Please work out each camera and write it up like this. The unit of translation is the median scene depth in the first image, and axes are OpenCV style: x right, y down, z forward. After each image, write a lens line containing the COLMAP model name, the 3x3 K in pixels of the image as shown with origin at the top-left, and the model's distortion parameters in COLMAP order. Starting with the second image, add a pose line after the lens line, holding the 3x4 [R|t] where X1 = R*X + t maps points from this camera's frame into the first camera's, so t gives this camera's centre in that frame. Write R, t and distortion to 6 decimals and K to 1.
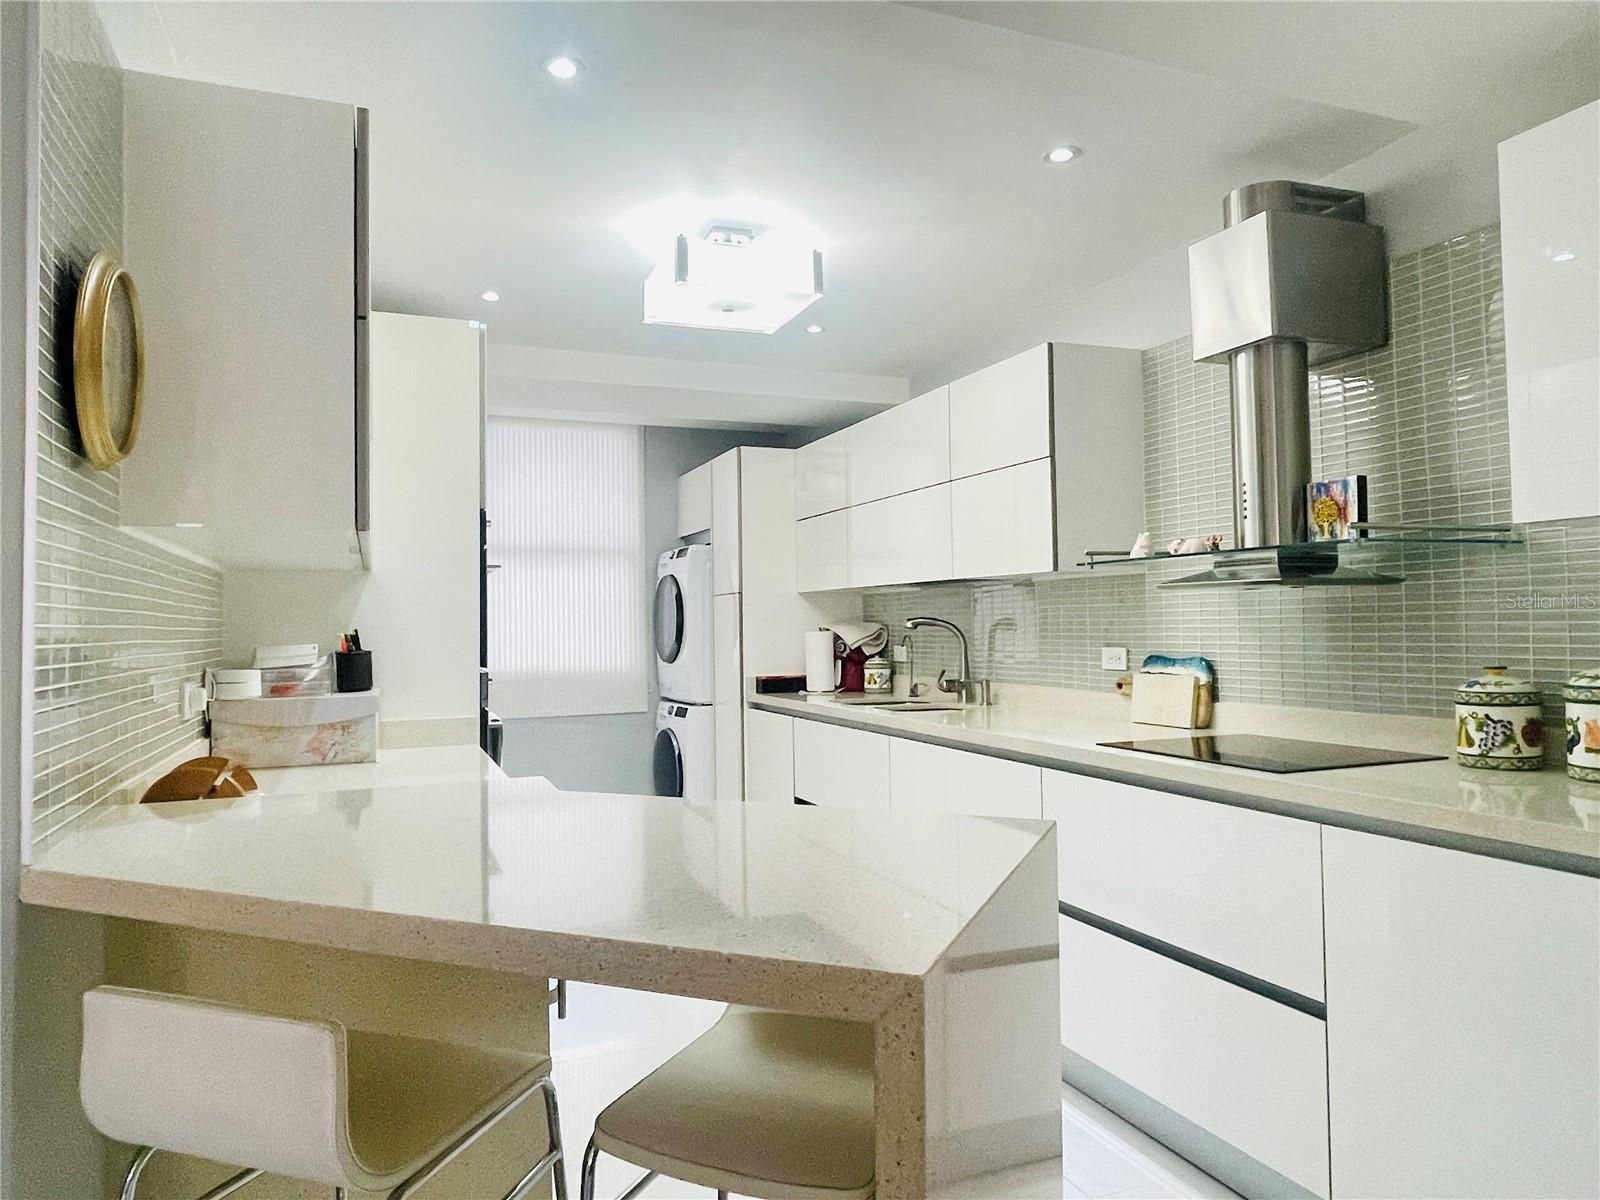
lens RADIAL K [[1052.0, 0, 800.0], [0, 1052.0, 600.0], [0, 0, 1]] dist [-0.000174, -0.000001]
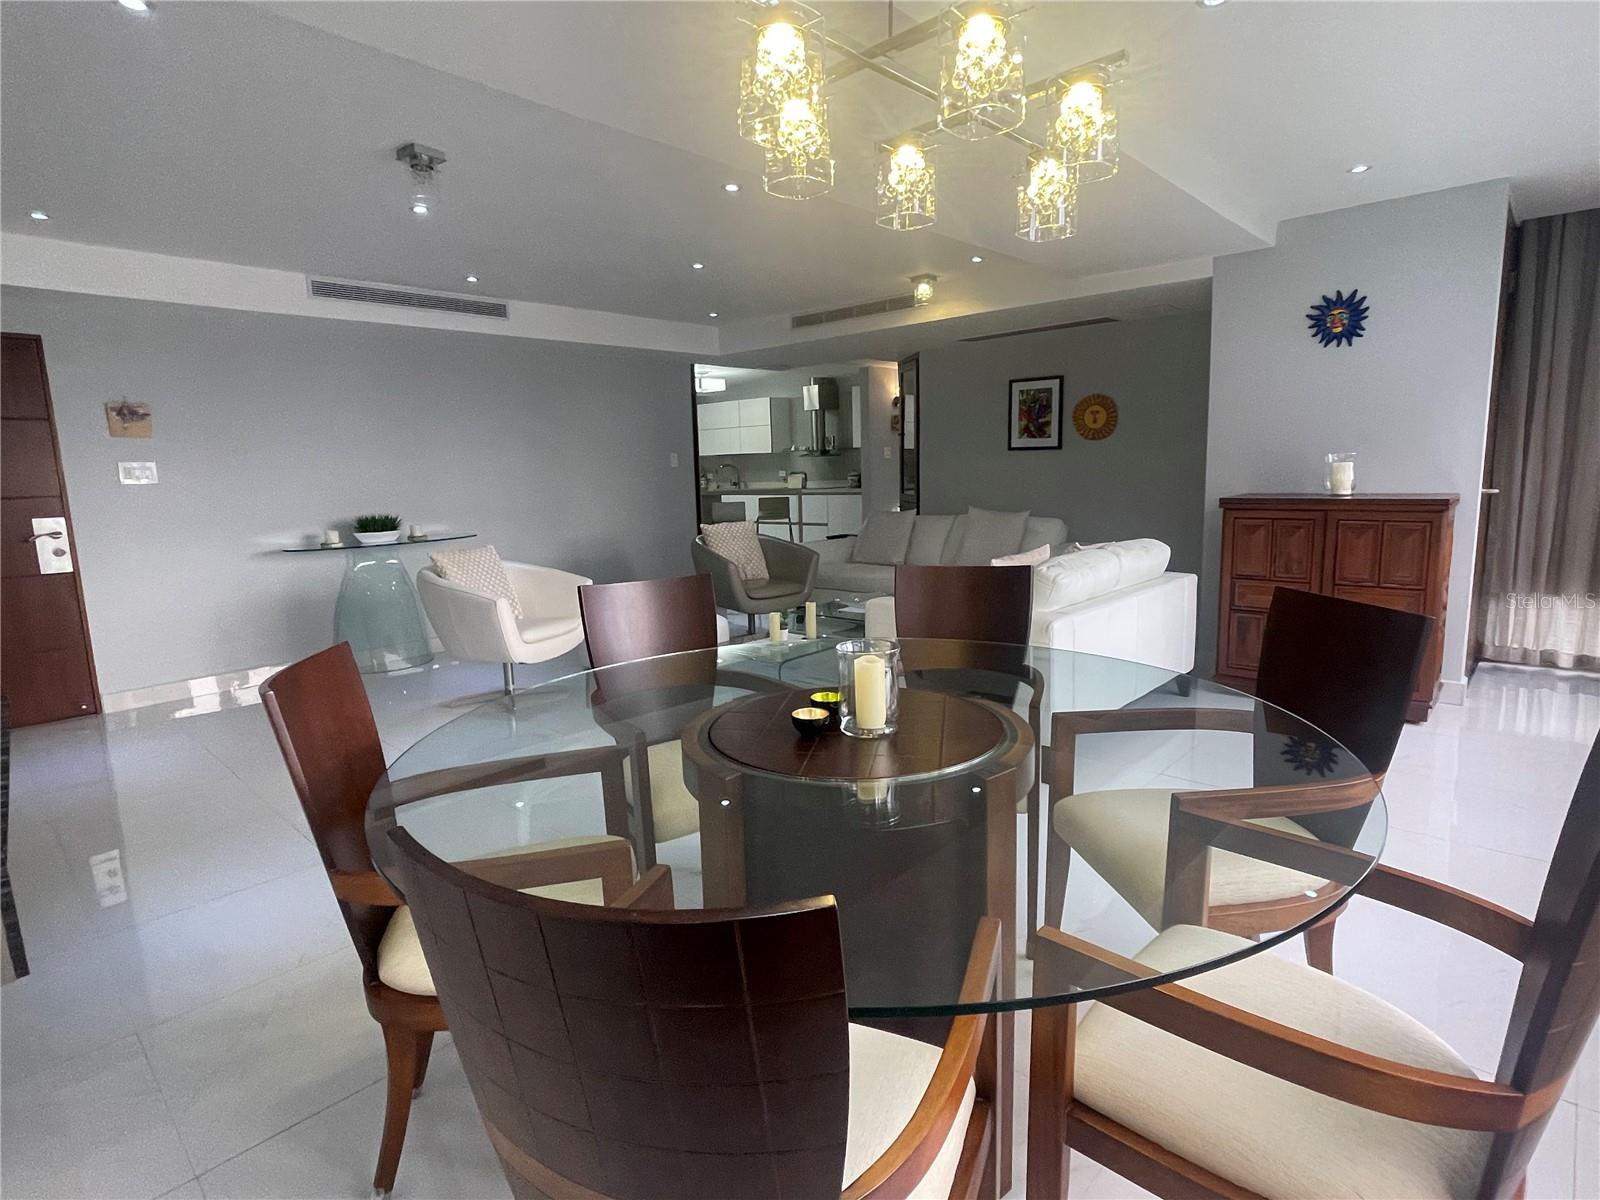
lens RADIAL K [[835.5, 0, 800.0], [0, 835.5, 600.0], [0, 0, 1]] dist [-0.000813, 0.000465]
pose [[0.905749, -0.073226, 0.417442, -1.354683], [0.000884, 0.985285, 0.170917, -0.021867], [-0.423815, -0.154439, 0.892485, -2.650254]]
